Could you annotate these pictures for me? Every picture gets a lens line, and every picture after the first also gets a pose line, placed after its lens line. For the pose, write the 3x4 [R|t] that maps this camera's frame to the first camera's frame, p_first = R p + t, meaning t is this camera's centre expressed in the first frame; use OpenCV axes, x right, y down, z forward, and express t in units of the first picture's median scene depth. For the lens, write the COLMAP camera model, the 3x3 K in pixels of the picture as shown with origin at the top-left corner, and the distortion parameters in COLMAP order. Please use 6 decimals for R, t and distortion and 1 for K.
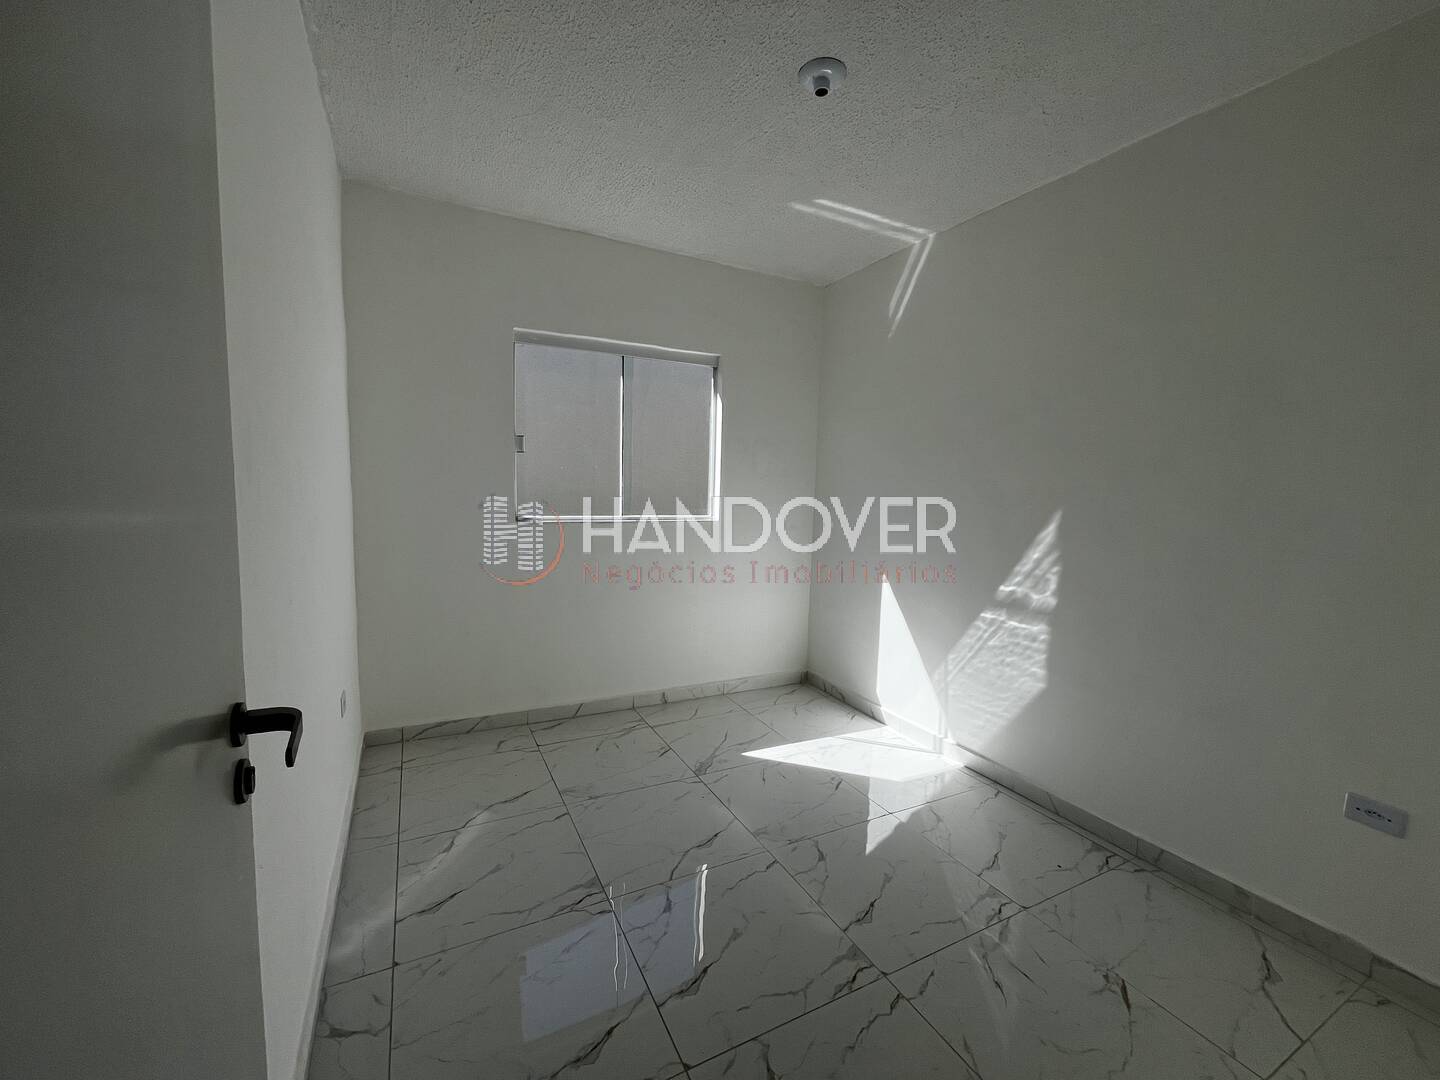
lens RADIAL K [[586.5, 0, 722.7], [0, 586.5, 529.3], [0, 0, 1]] dist [0.000386, 0.000031]
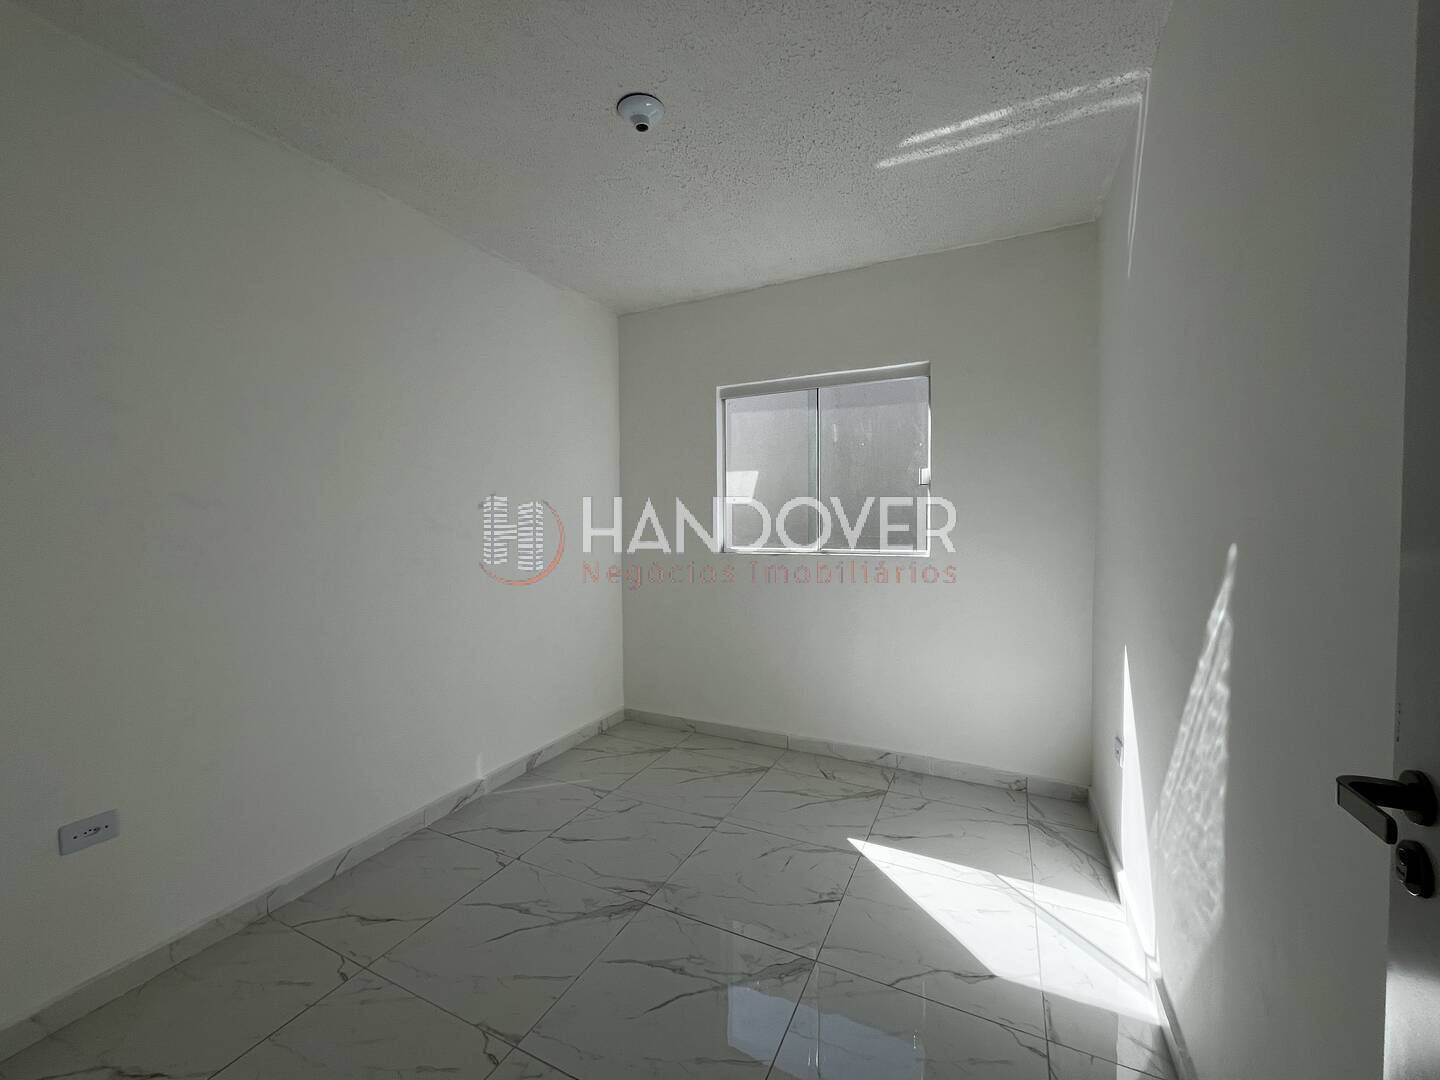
lens RADIAL K [[578.5, 0, 714.6], [0, 578.5, 540.8], [0, 0, 1]] dist [-0.001731, -0.000262]
pose [[0.584427, -0.013455, -0.811335, 0.560799], [-0.048254, 0.997517, -0.051302, 0.018440], [0.810010, 0.069132, 0.582326, 0.338594]]
